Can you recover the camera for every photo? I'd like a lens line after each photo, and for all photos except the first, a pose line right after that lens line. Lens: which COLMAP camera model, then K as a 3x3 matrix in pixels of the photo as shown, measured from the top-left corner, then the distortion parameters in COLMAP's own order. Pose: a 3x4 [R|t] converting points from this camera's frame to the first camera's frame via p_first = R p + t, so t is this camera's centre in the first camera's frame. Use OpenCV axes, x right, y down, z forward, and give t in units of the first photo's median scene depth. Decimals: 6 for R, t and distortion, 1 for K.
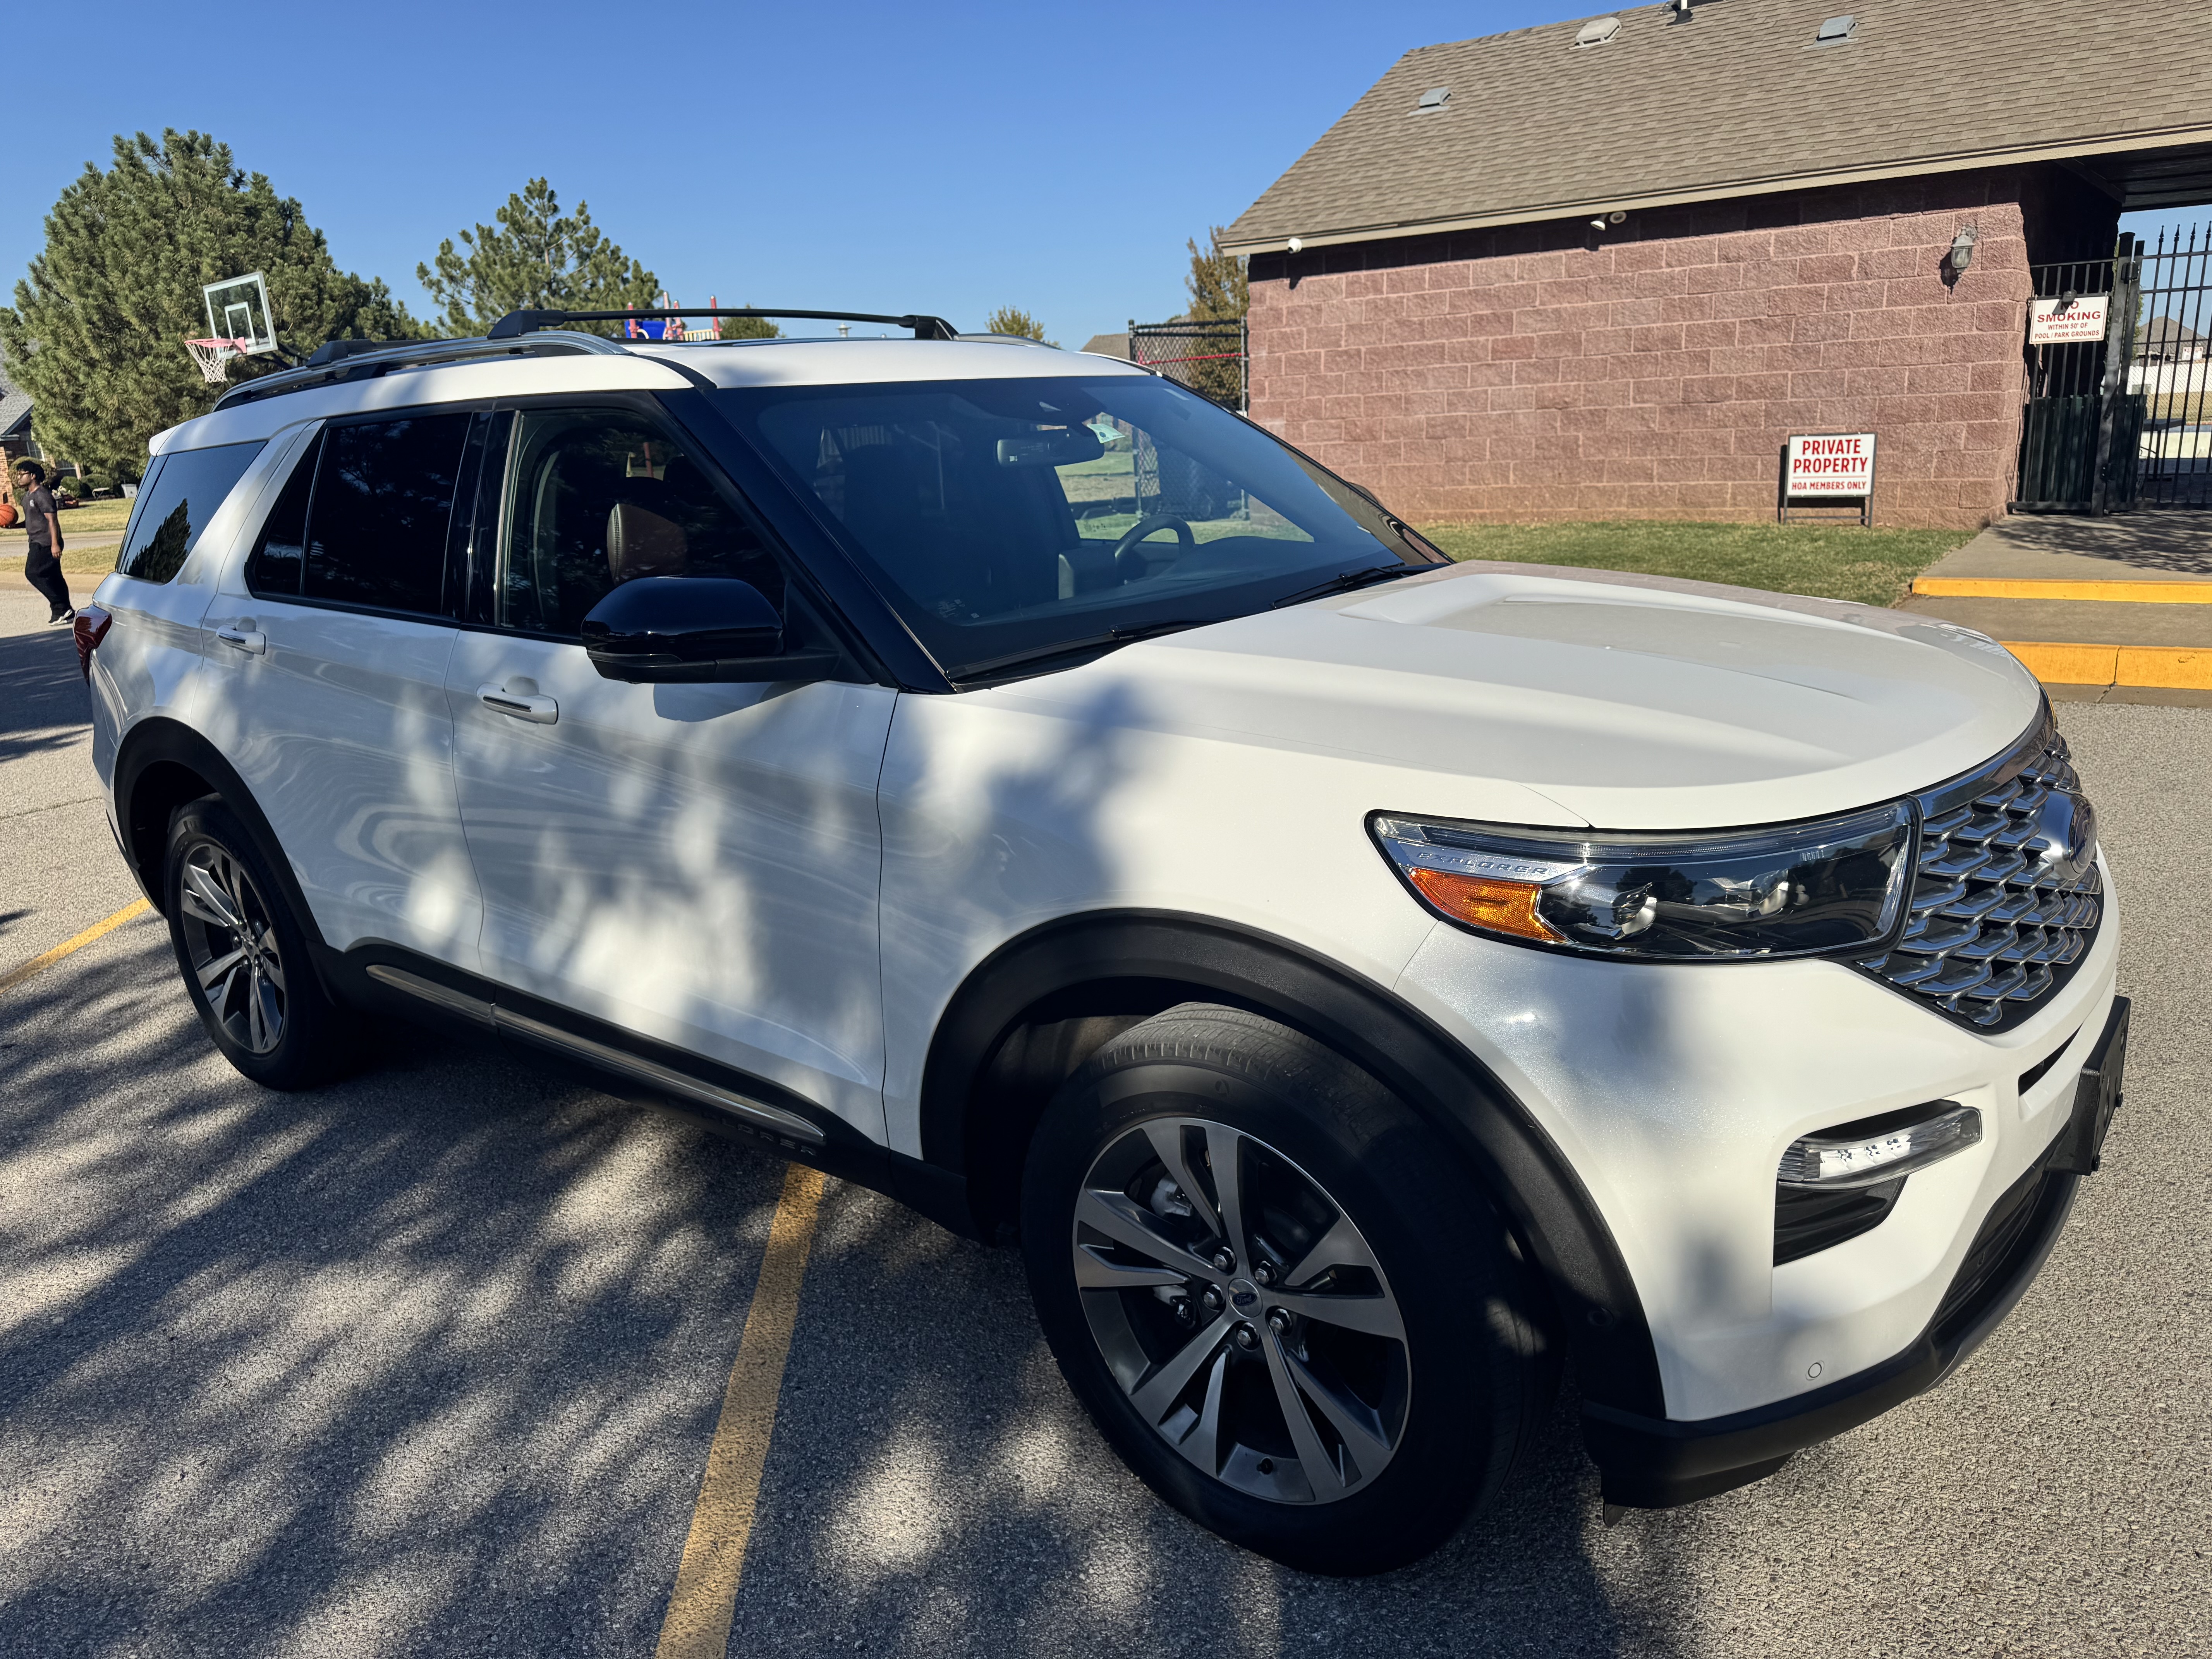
lens RADIAL K [[1551.4, 0, 1111.8], [0, 1551.4, 827.6], [0, 0, 1]] dist [0.020410, -0.026300]
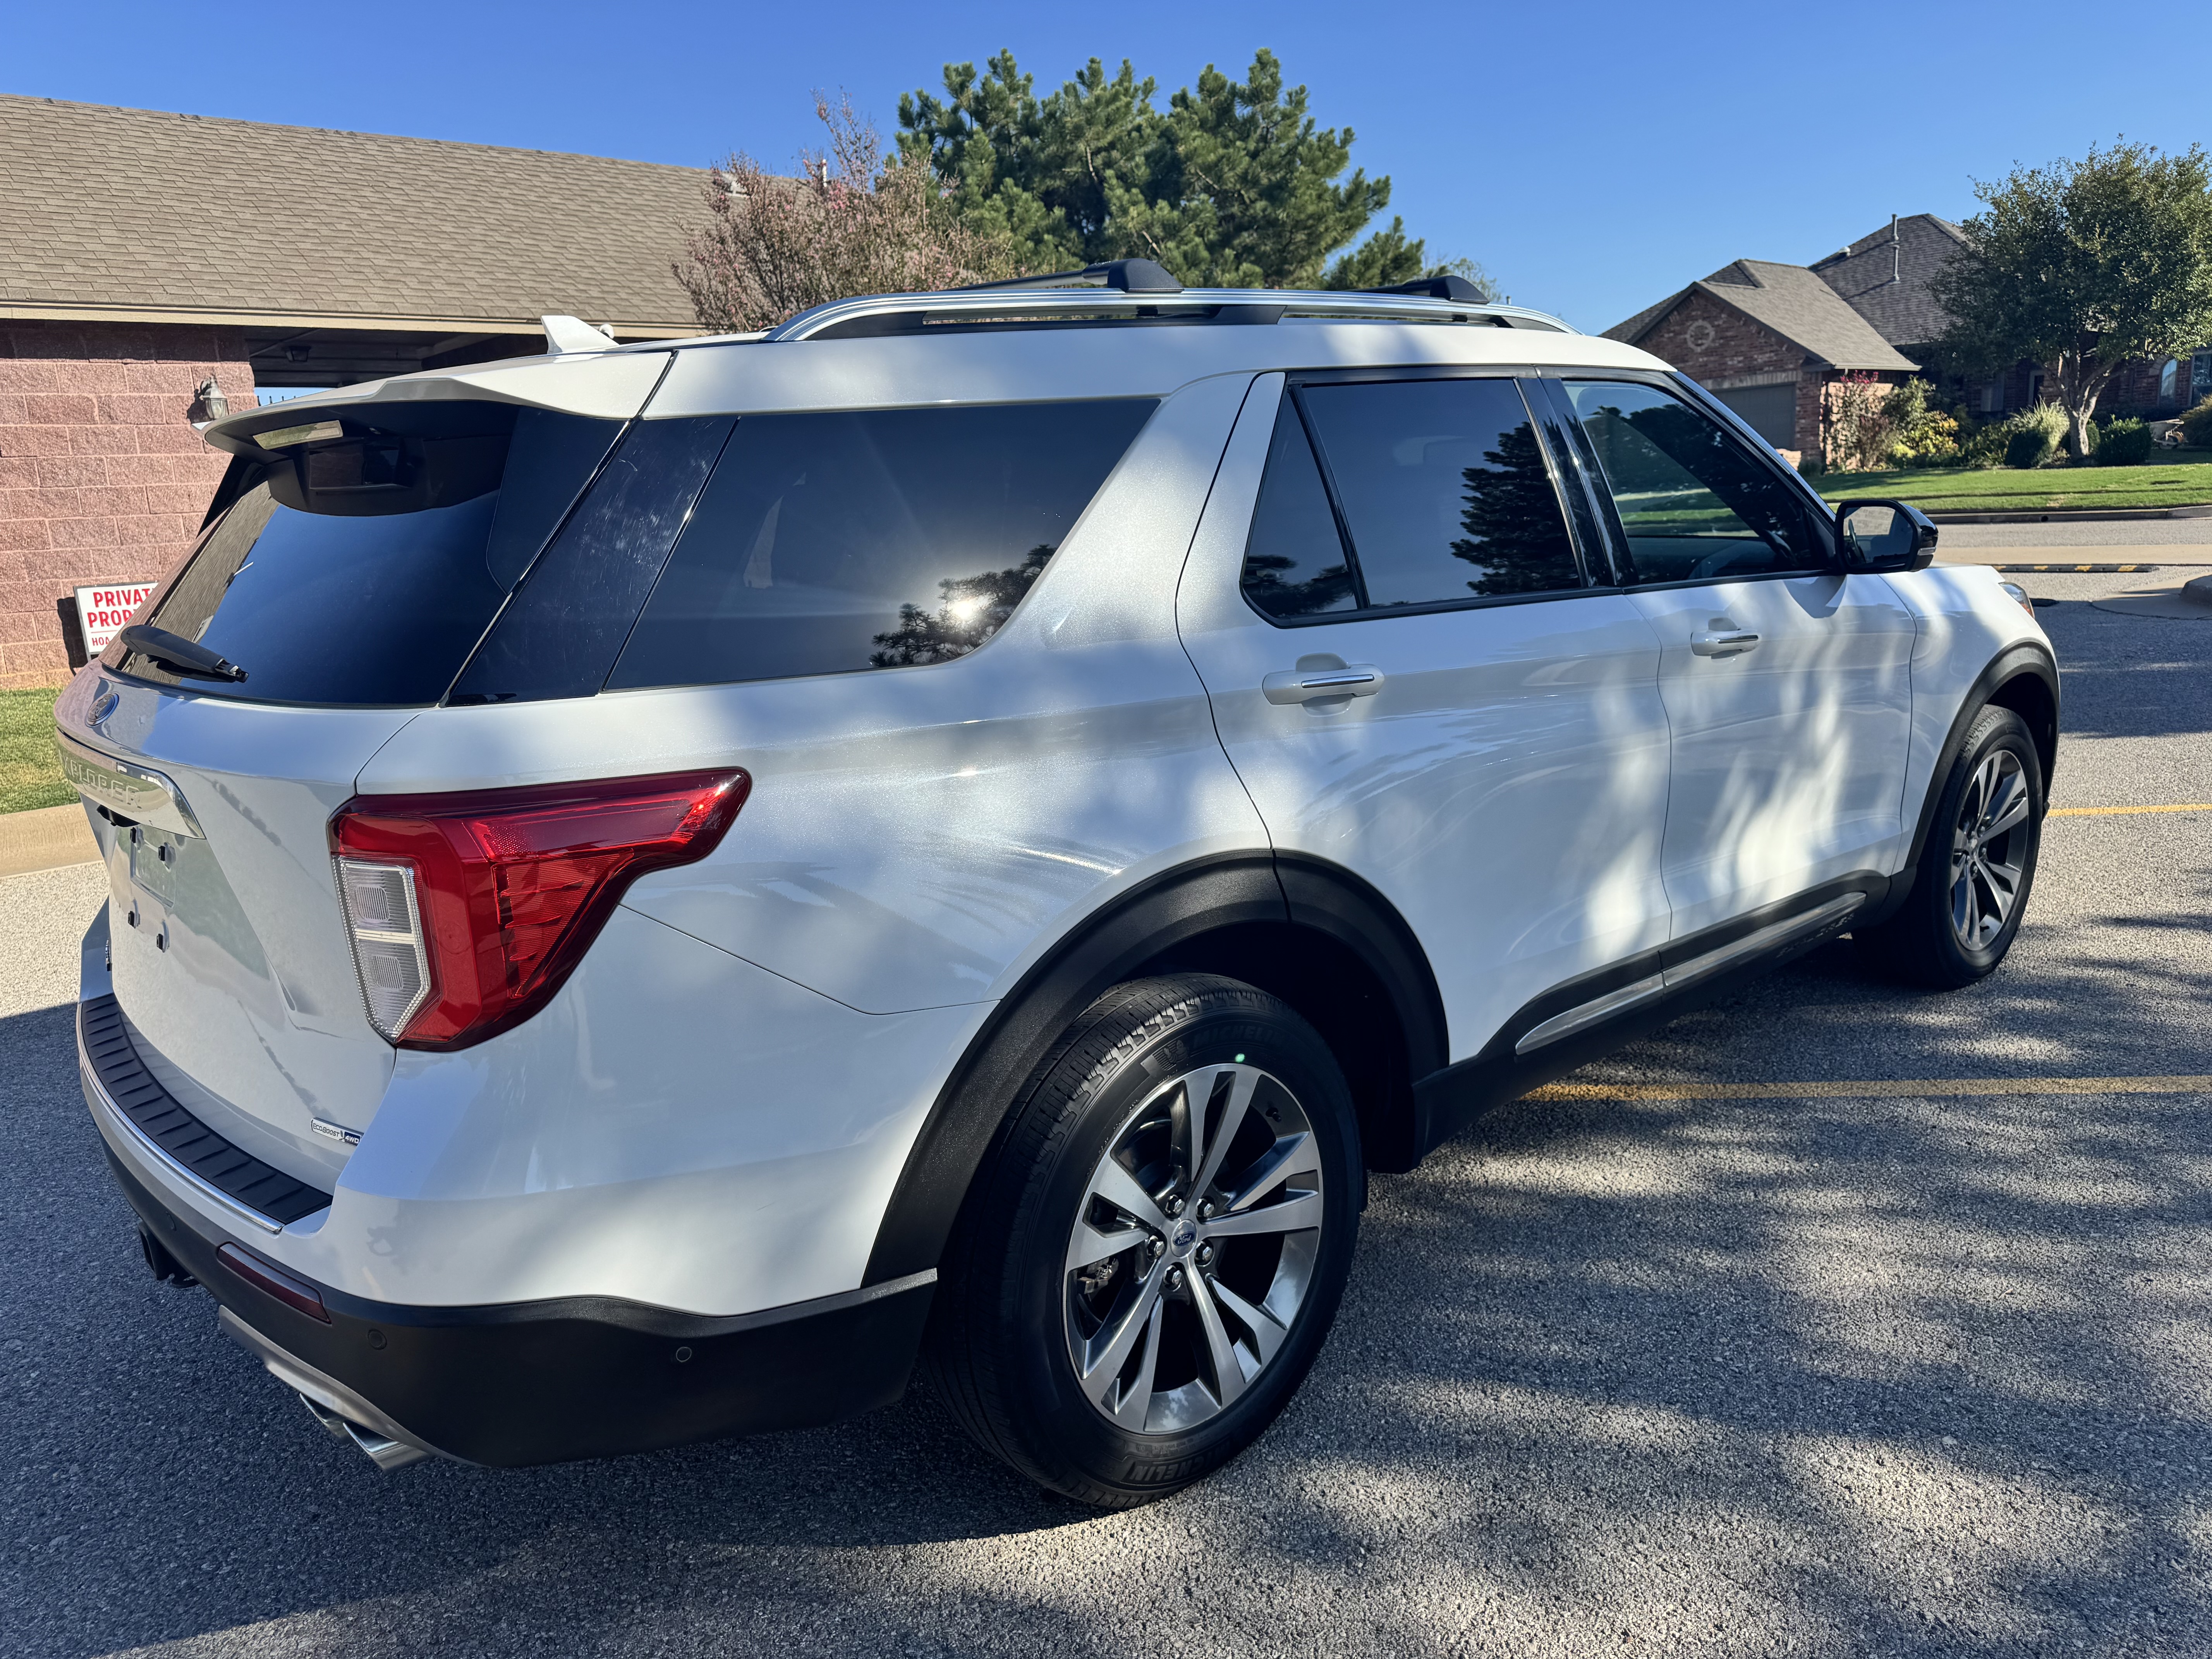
lens RADIAL K [[1551.4, 0, 1099.5], [0, 1551.4, 834.3], [0, 0, 1]] dist [0.020410, -0.026300]
pose [[0.173281, -0.169419, 0.970191, -0.337736], [0.287976, 0.950757, 0.114591, -0.045293], [-0.941830, 0.259535, 0.213536, 0.268243]]
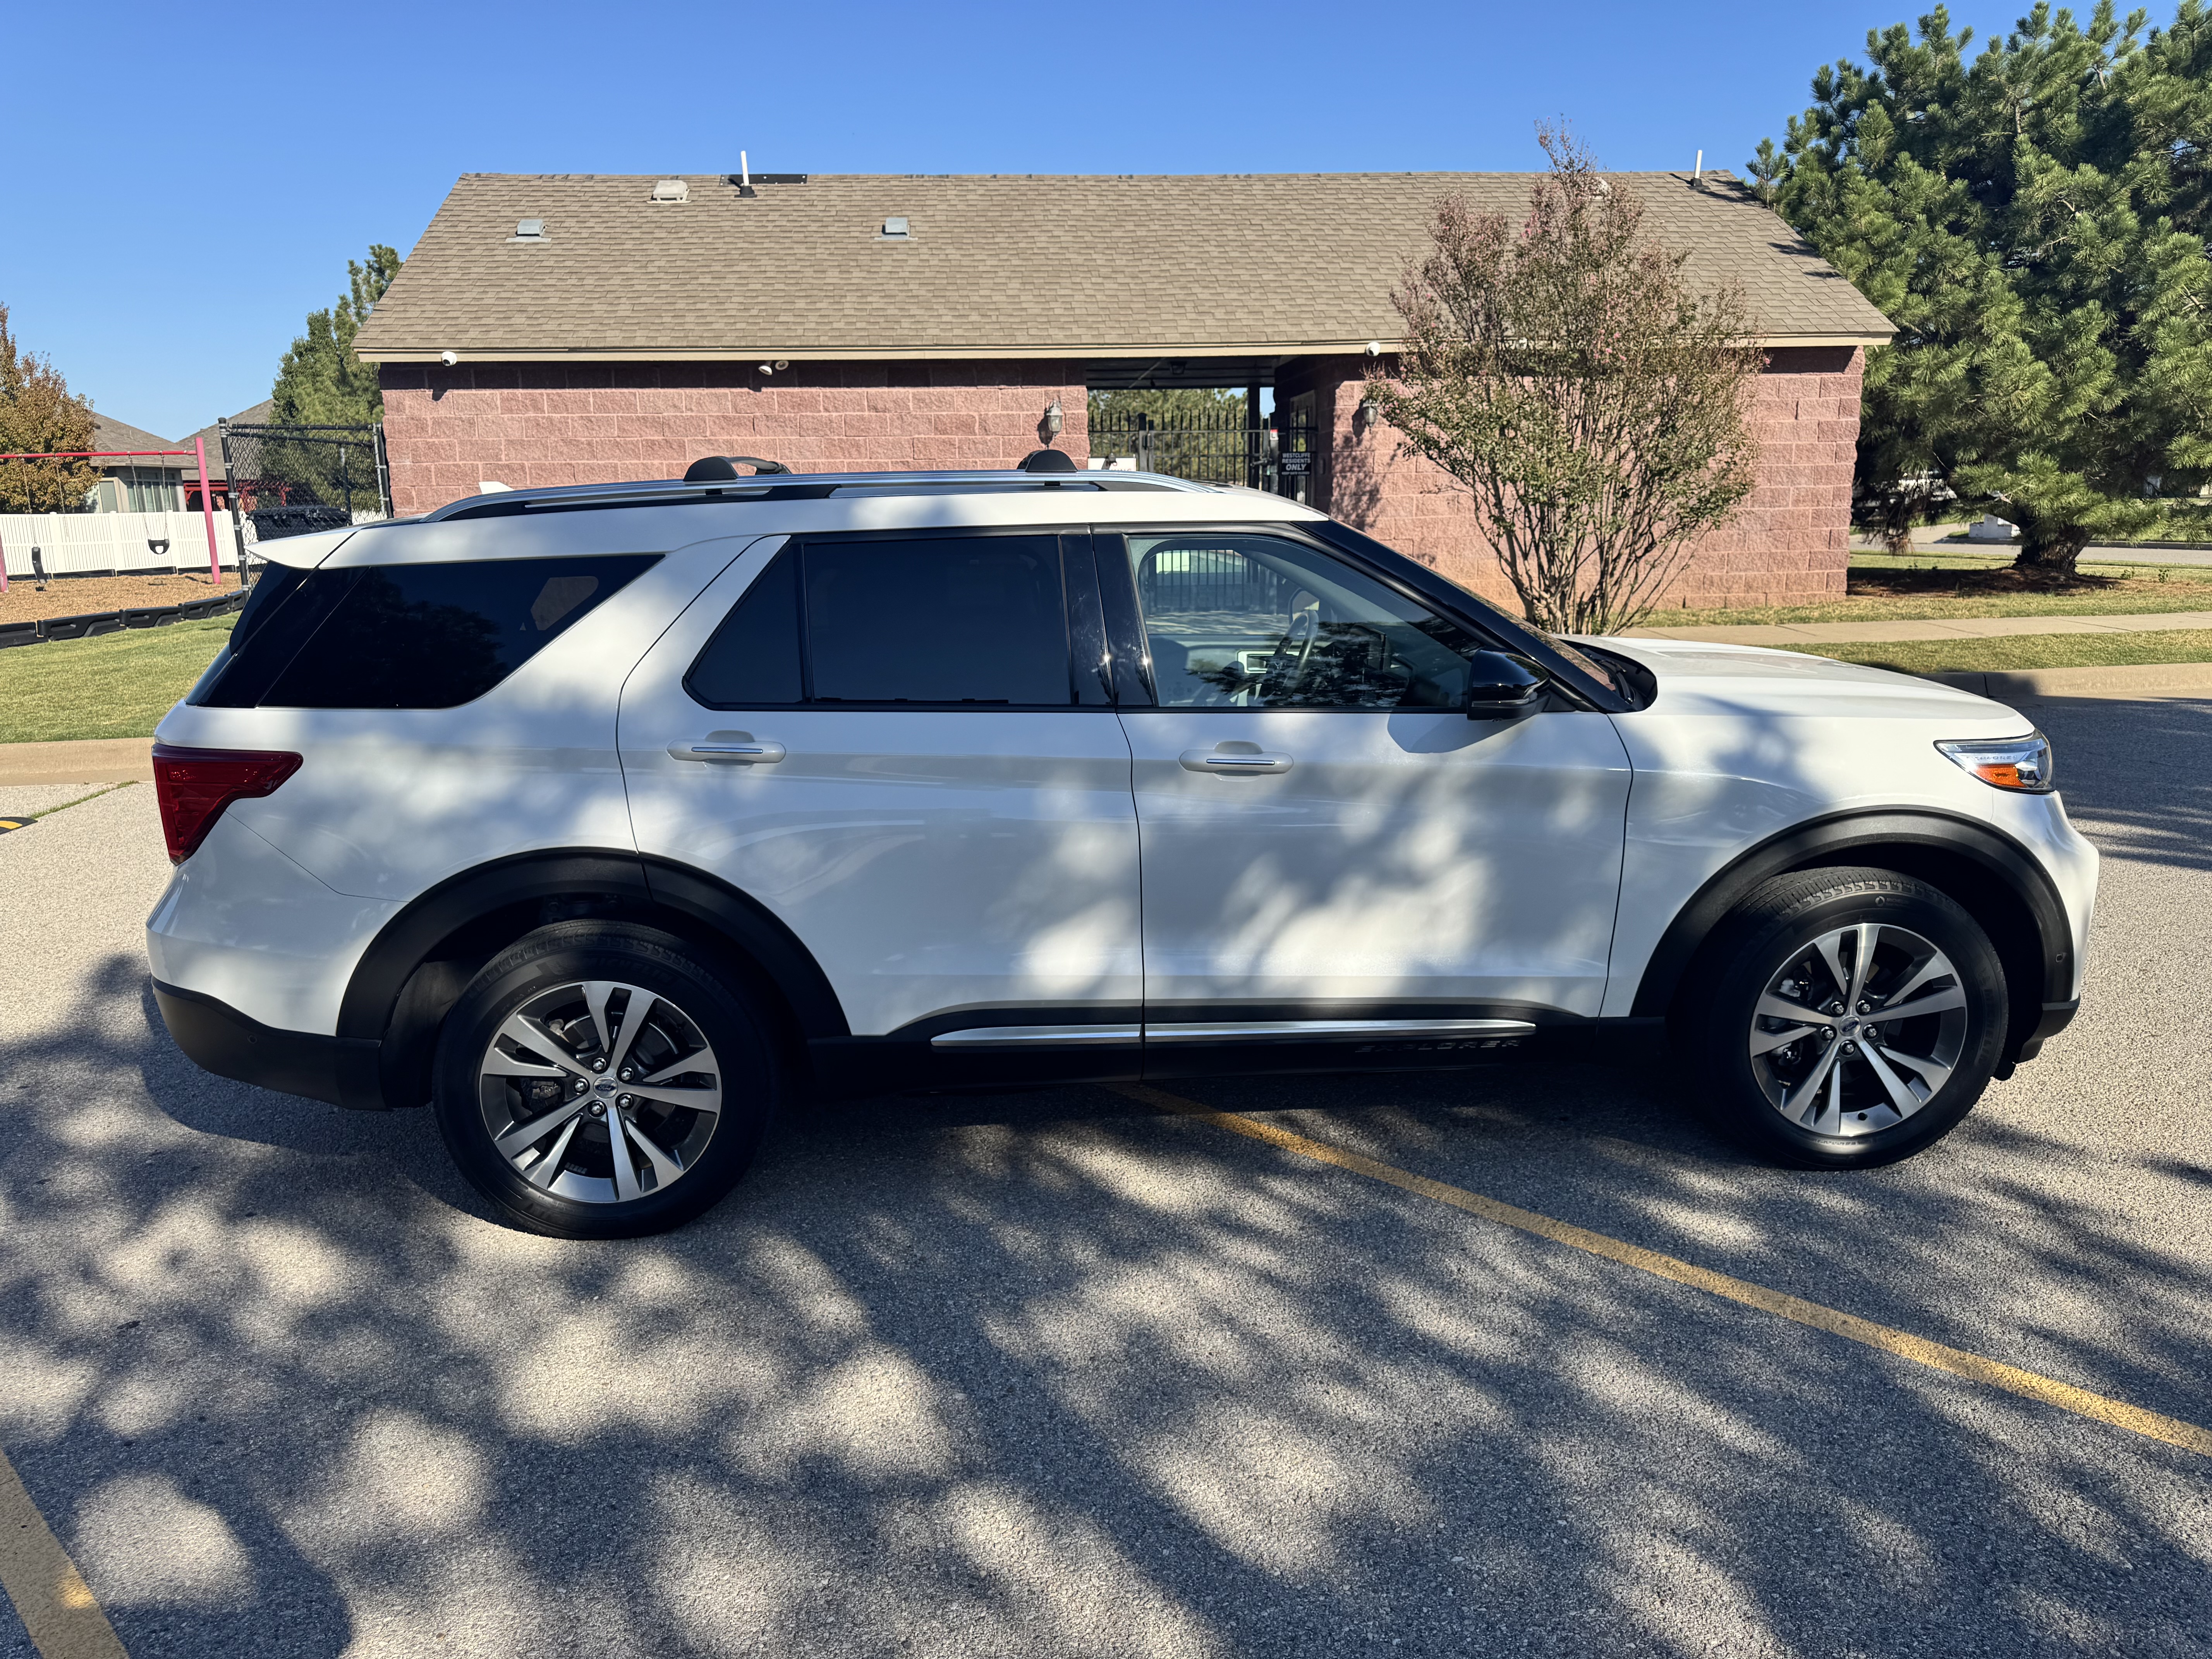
lens RADIAL K [[1551.4, 0, 1108.5], [0, 1551.4, 833.4], [0, 0, 1]] dist [0.020410, -0.026300]
pose [[0.736564, -0.108095, 0.667674, -0.286473], [0.153201, 0.988154, -0.009029, -0.006081], [-0.658789, 0.108939, 0.744399, 0.031145]]
